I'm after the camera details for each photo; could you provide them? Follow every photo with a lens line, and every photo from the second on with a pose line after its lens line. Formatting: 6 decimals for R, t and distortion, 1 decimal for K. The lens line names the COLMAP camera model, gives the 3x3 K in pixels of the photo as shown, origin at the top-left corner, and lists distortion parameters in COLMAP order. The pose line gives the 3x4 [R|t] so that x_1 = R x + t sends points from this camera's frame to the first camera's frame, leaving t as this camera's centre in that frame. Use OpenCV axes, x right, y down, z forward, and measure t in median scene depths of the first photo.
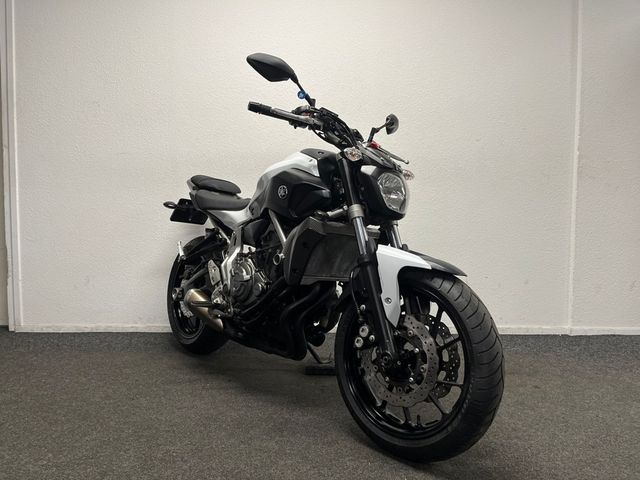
lens RADIAL K [[475.1, 0, 320.0], [0, 475.1, 240.0], [0, 0, 1]] dist [-0.004672, -0.003383]
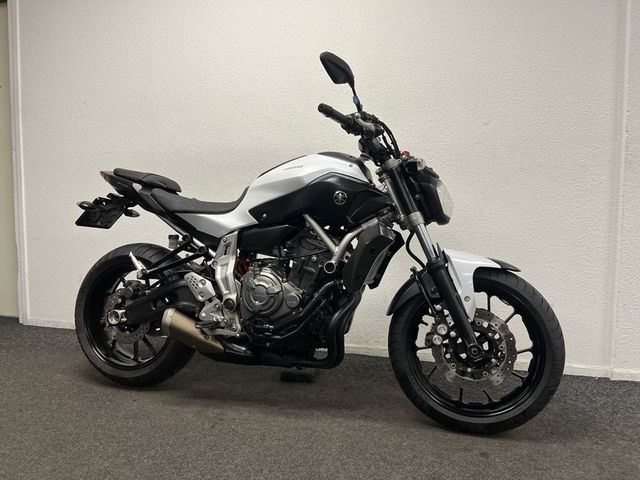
lens RADIAL K [[475.1, 0, 320.0], [0, 475.1, 240.0], [0, 0, 1]] dist [-0.004672, -0.003383]
pose [[0.834780, -0.043681, 0.548848, -0.581758], [0.027847, 0.998922, 0.037146, -0.047950], [-0.549879, -0.015725, 0.835096, 0.187424]]
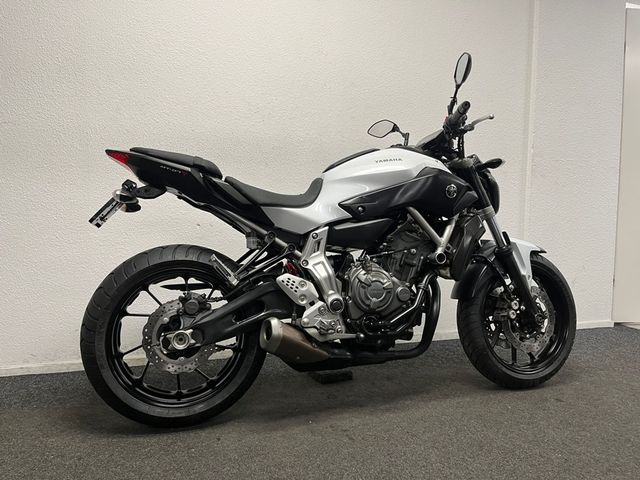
lens RADIAL K [[475.1, 0, 320.0], [0, 475.1, 240.0], [0, 0, 1]] dist [-0.004672, -0.003383]
pose [[0.400659, -0.065235, 0.913902, -1.021028], [0.034769, 0.997826, 0.055982, -0.058721], [-0.915567, 0.009345, 0.402056, 0.755987]]
